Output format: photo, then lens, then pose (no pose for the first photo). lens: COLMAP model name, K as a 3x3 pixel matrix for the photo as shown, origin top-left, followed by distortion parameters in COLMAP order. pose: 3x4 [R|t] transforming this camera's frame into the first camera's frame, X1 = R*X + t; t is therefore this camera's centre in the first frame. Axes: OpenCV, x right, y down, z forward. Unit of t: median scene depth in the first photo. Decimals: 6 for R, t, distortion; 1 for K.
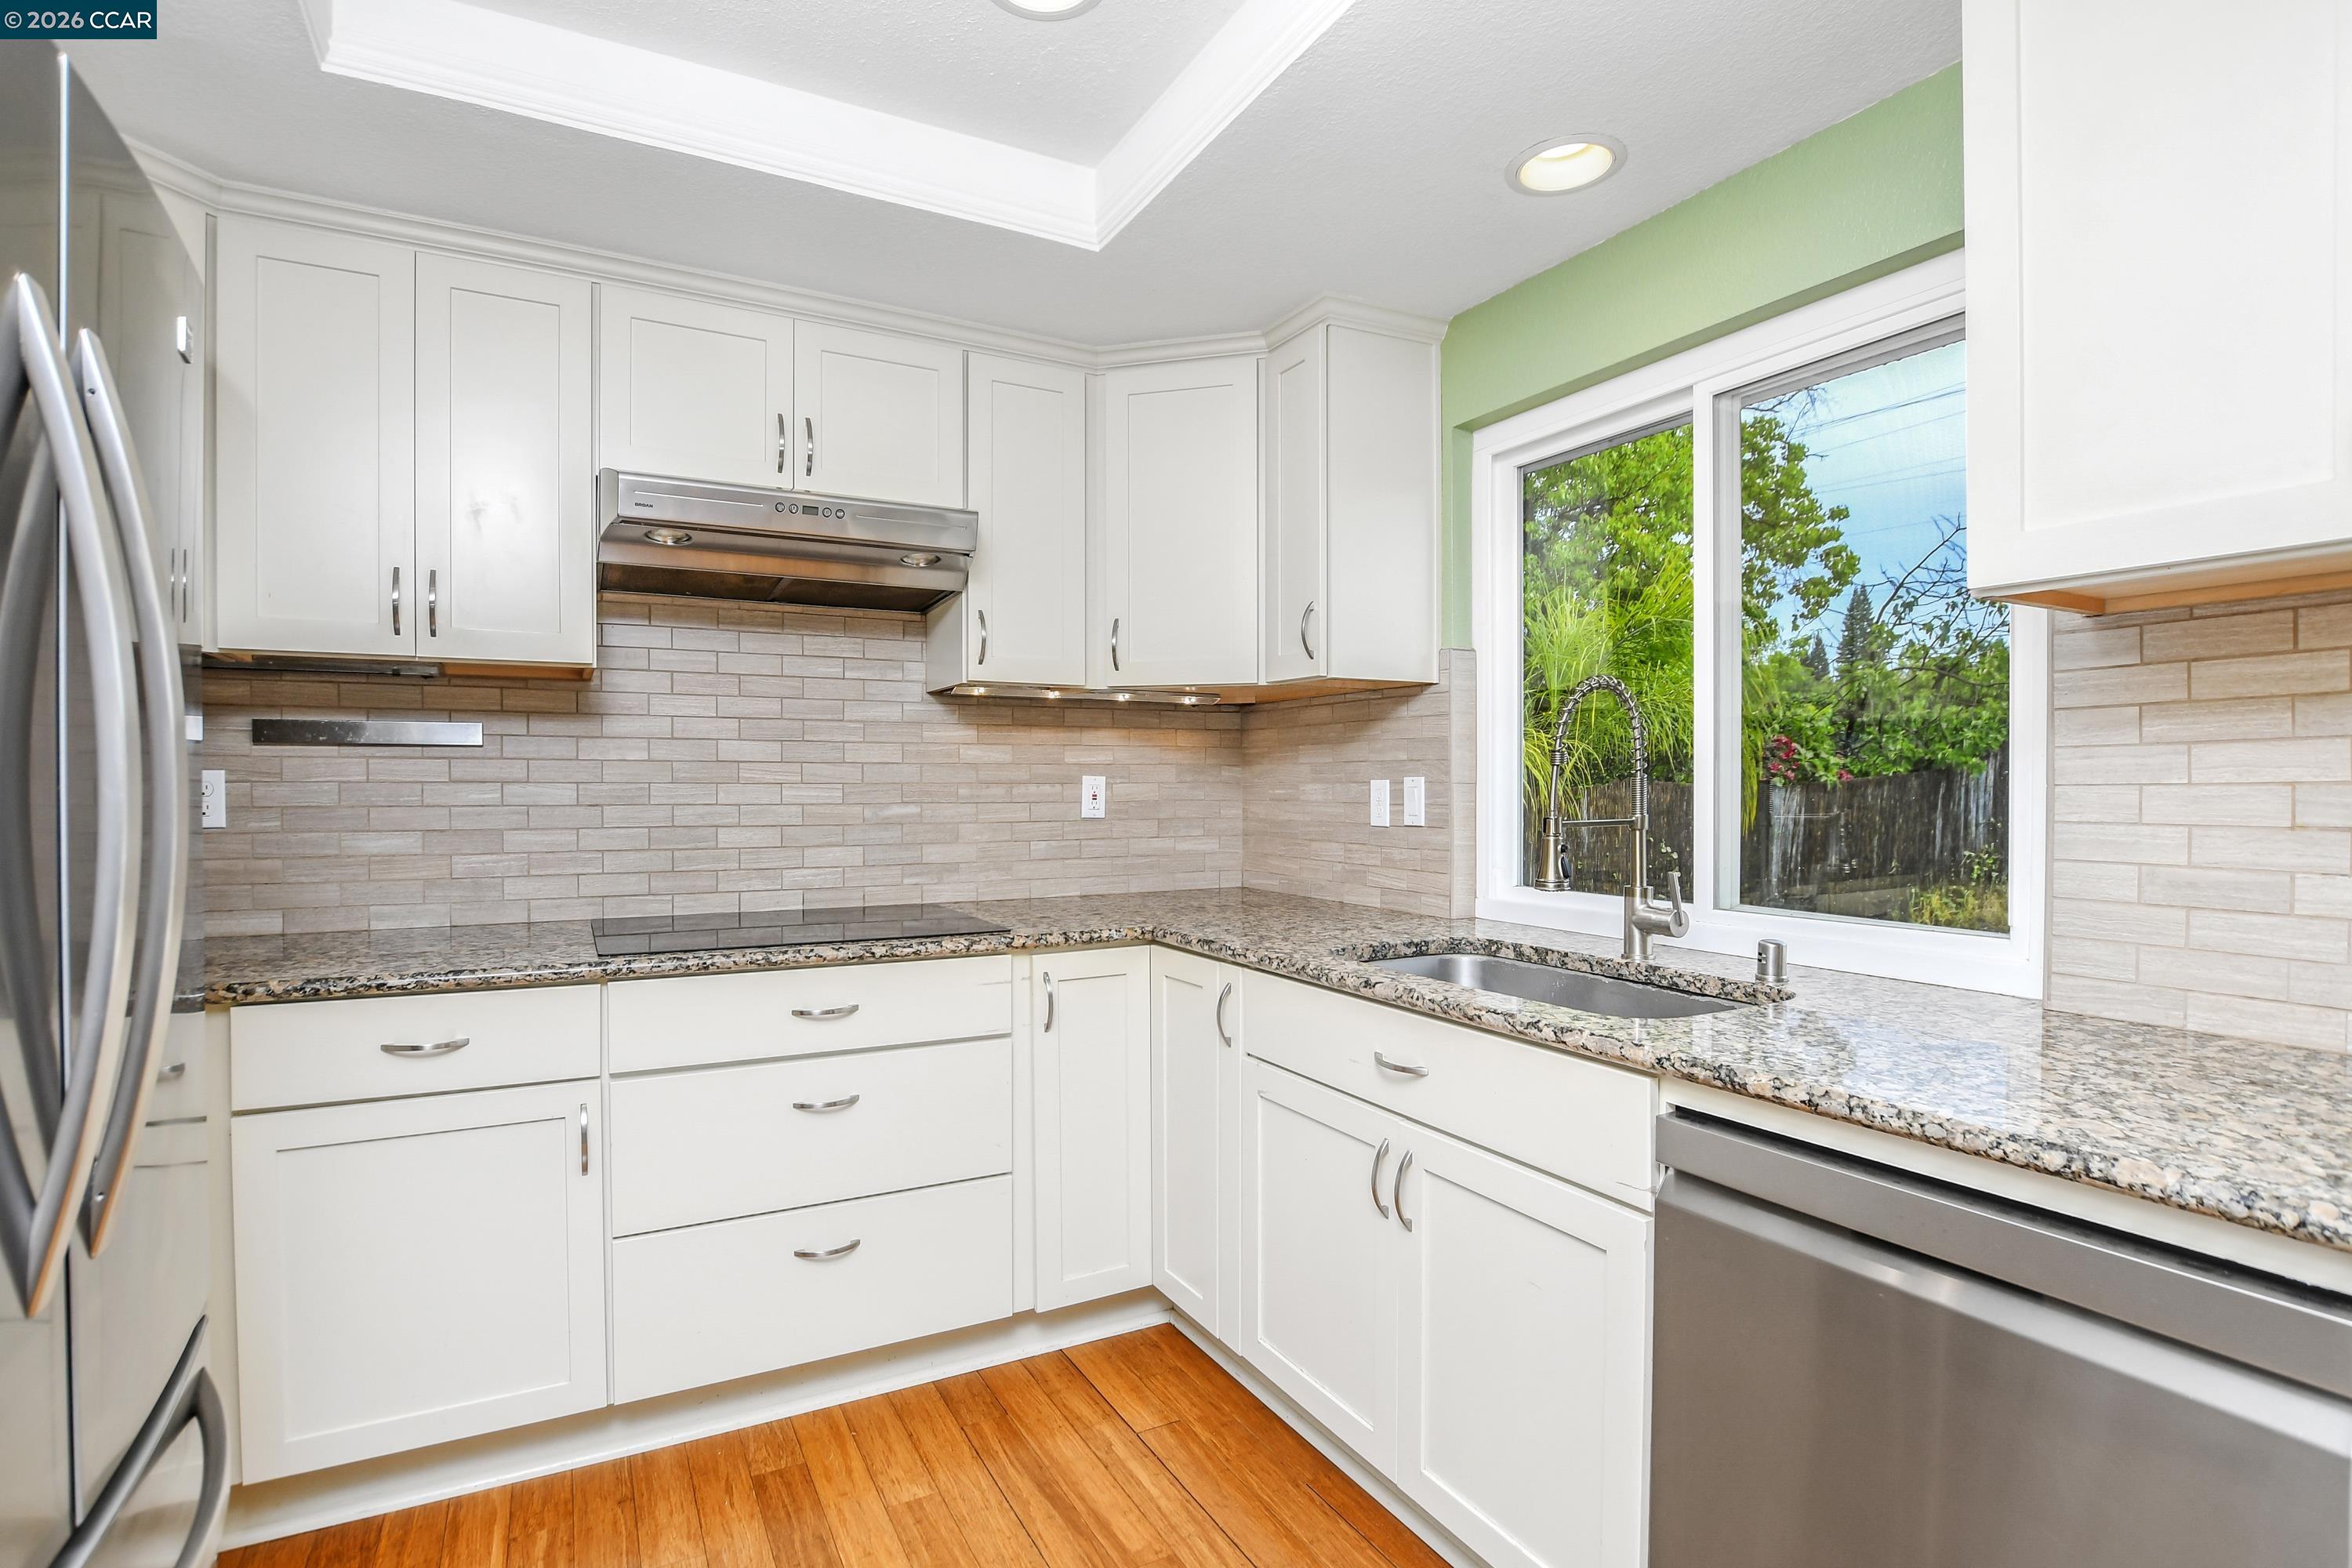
lens RADIAL K [[1117.2, 0, 1141.5], [0, 1117.2, 811.3], [0, 0, 1]] dist [-0.030829, 0.004787]
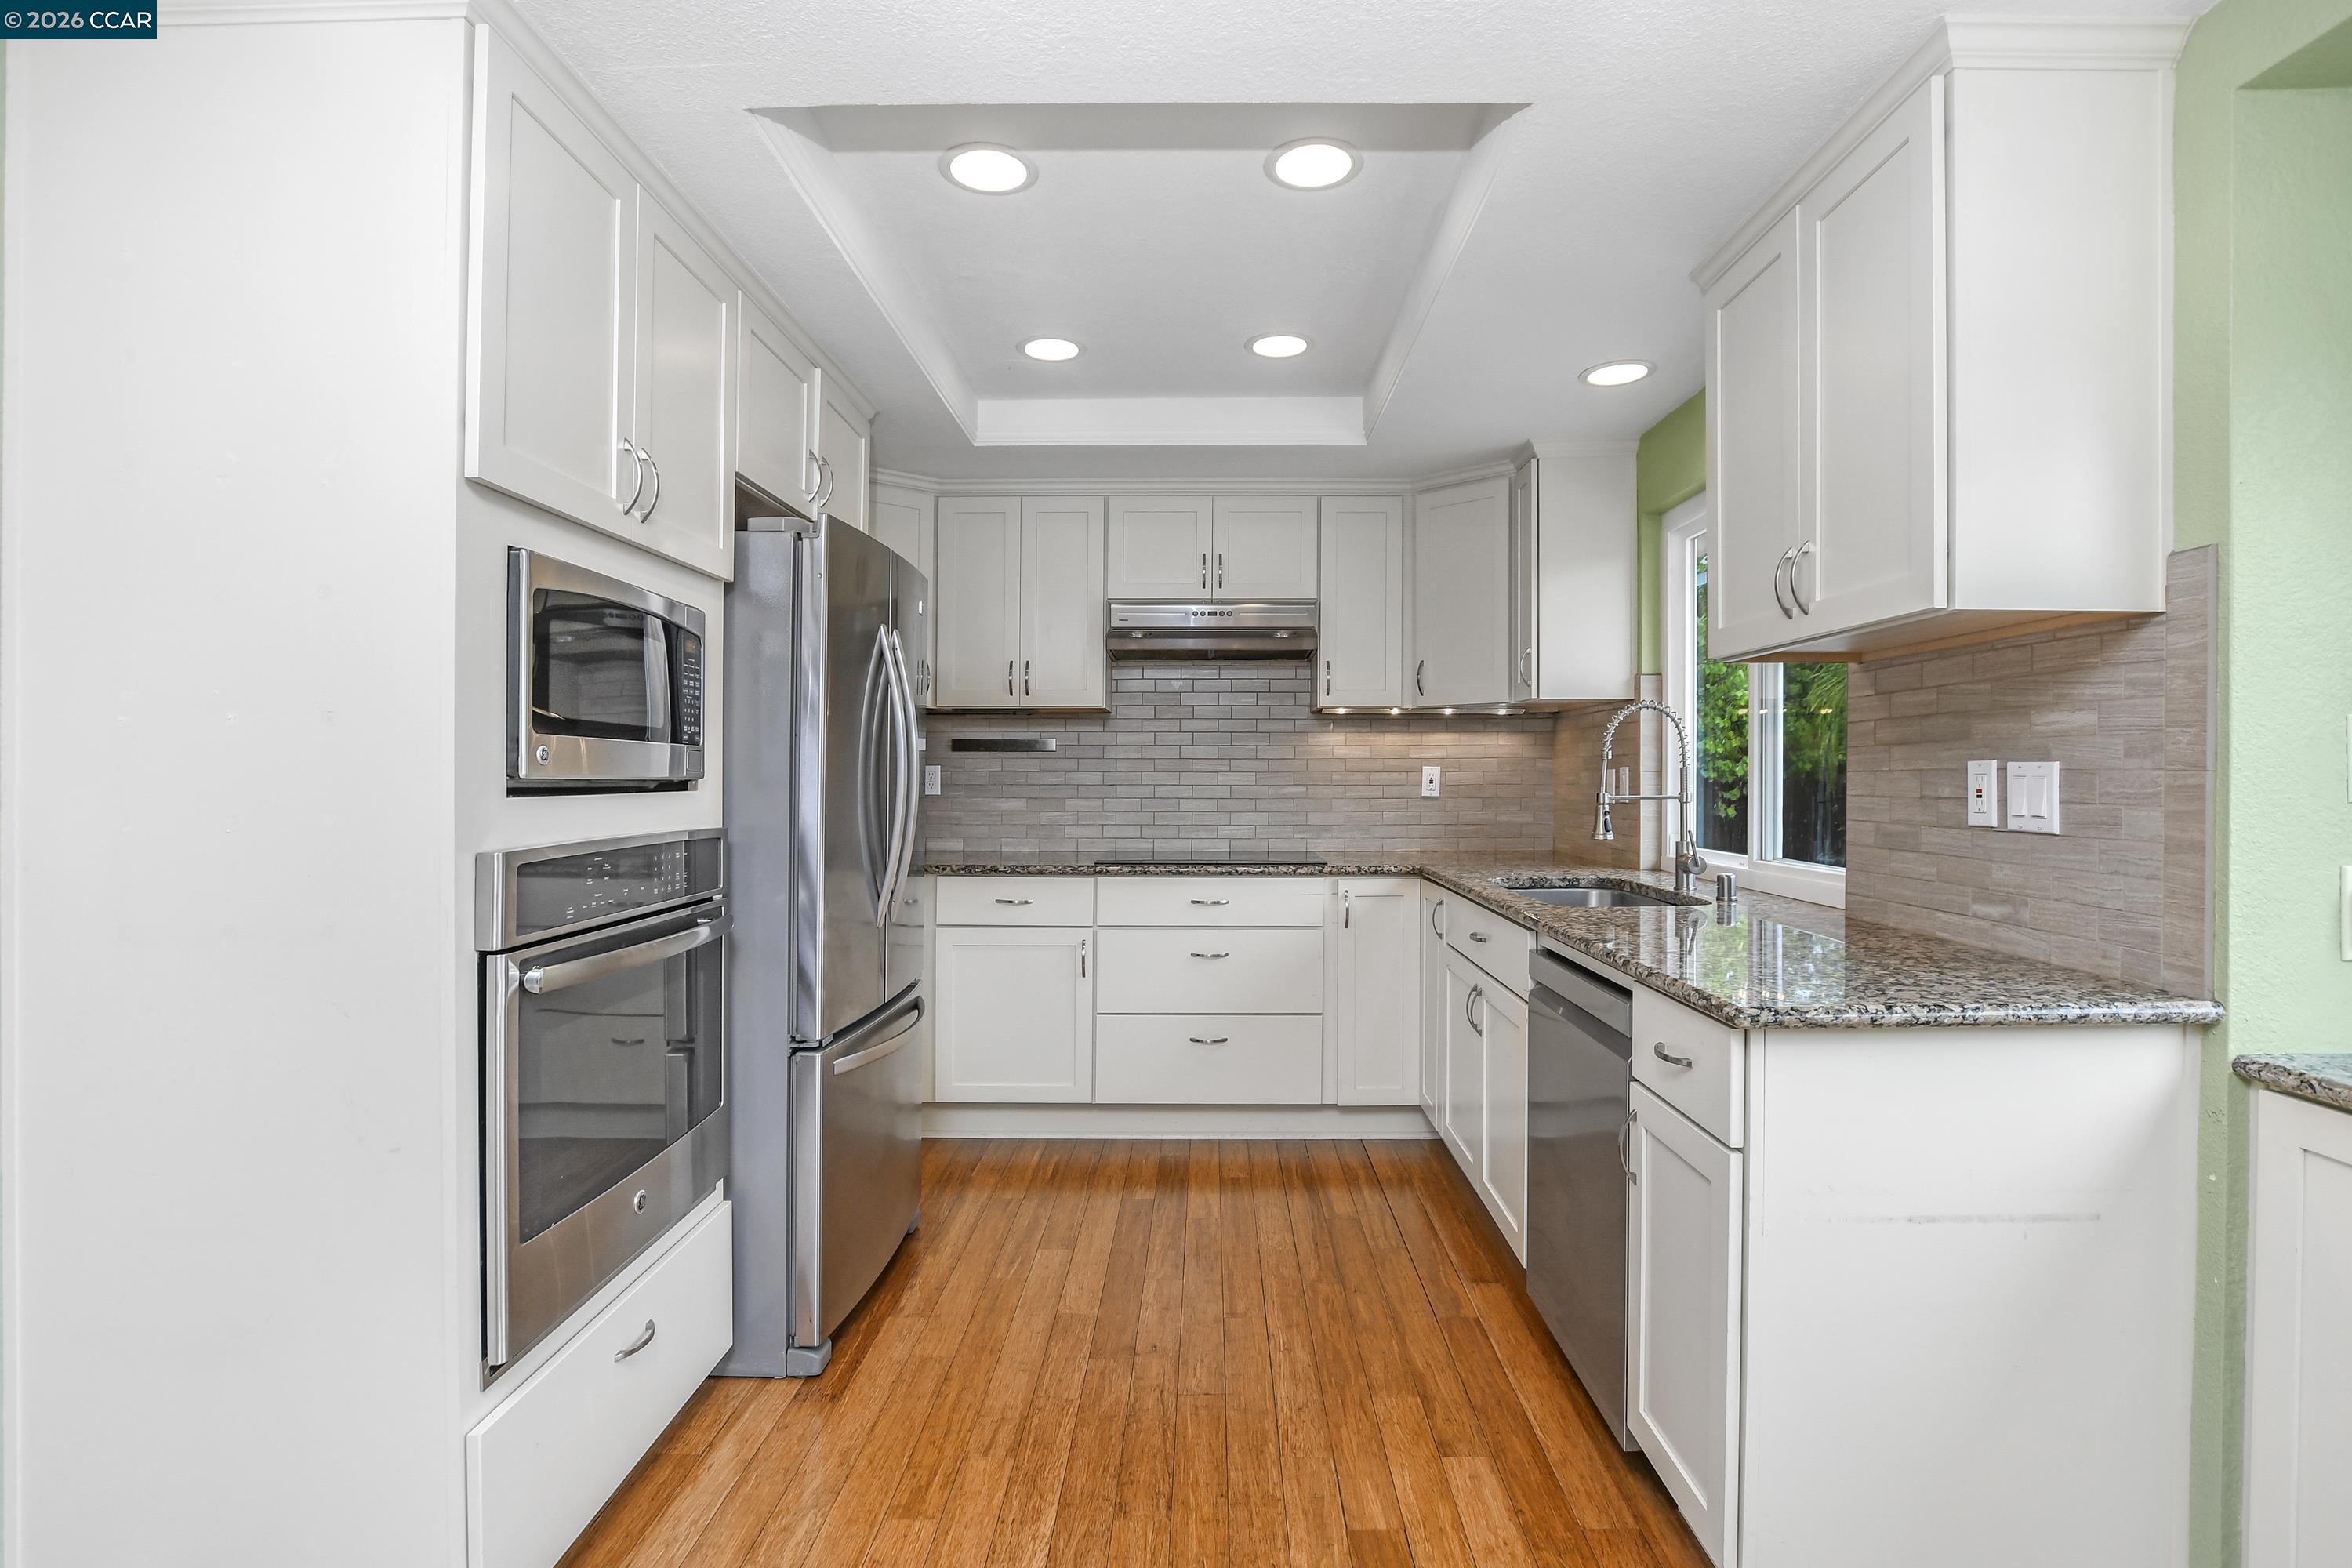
lens RADIAL K [[1117.2, 0, 1186.4], [0, 1117.2, 767.1], [0, 0, 1]] dist [-0.030829, 0.004787]
pose [[0.880676, -0.003567, -0.473706, 0.473960], [-0.010098, 0.999603, -0.026300, 0.012478], [0.473612, 0.027945, 0.880290, -0.522555]]
